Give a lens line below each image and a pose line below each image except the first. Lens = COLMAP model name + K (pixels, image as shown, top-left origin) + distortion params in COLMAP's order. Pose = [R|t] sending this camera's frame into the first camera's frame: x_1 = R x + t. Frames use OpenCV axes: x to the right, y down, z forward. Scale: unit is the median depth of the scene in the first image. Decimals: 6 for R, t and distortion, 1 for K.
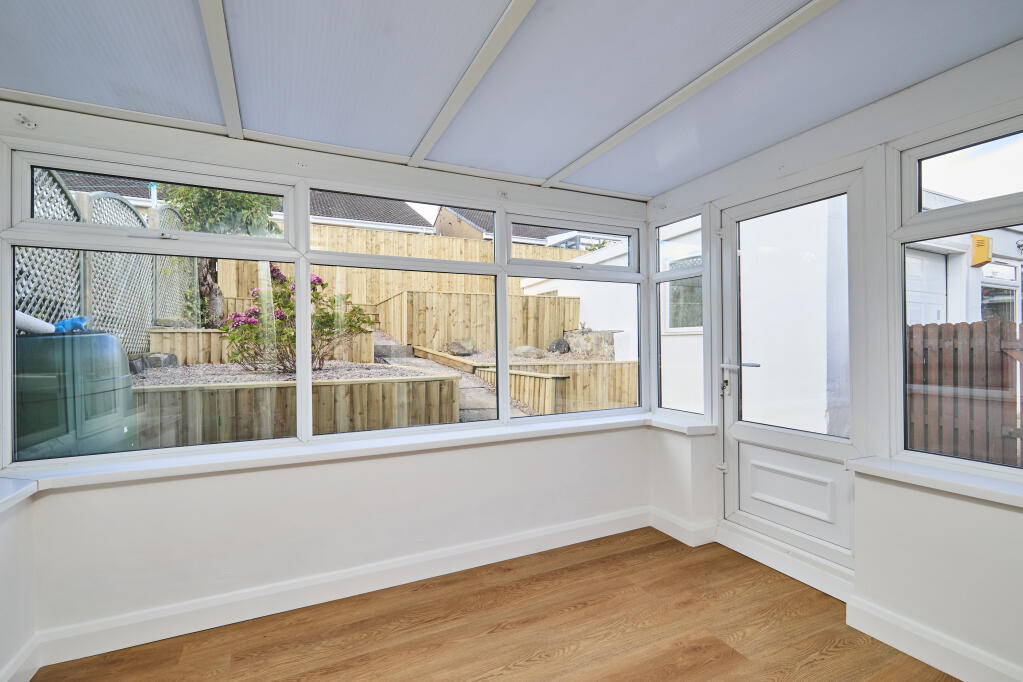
lens RADIAL K [[469.7, 0, 509.0], [0, 469.7, 344.6], [0, 0, 1]] dist [0.004138, 0.000293]
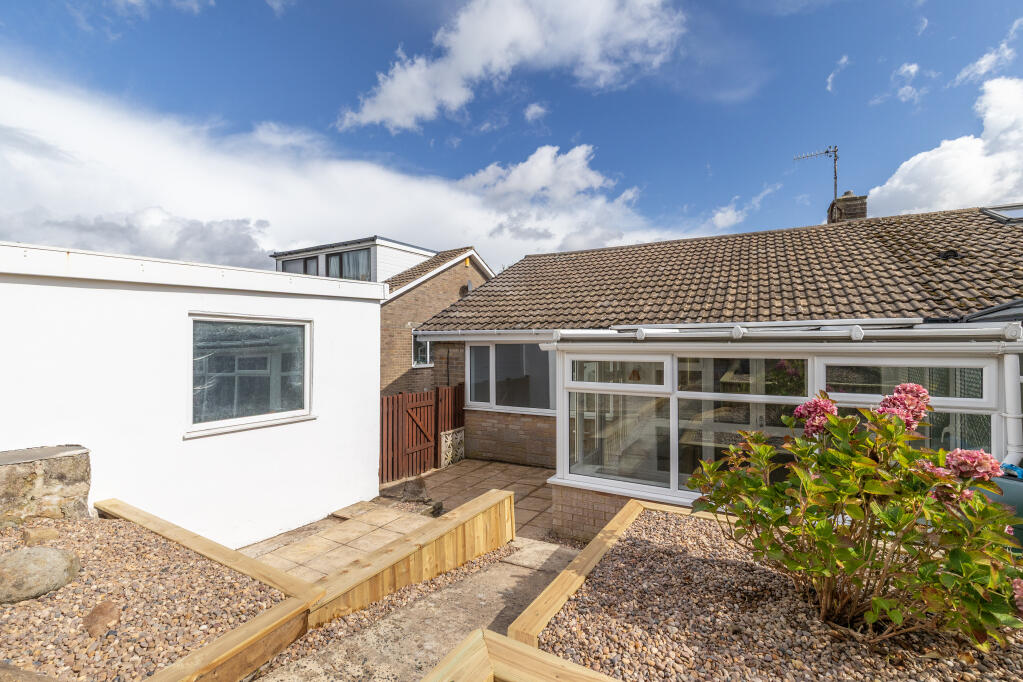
lens RADIAL K [[459.4, 0, 510.0], [0, 459.4, 344.2], [0, 0, 1]] dist [0.001940, -0.000038]
pose [[-0.569371, 0.005877, 0.822060, -0.362249], [0.001867, 0.999981, -0.005855, -0.122019], [-0.822079, -0.001799, -0.569371, 0.875323]]
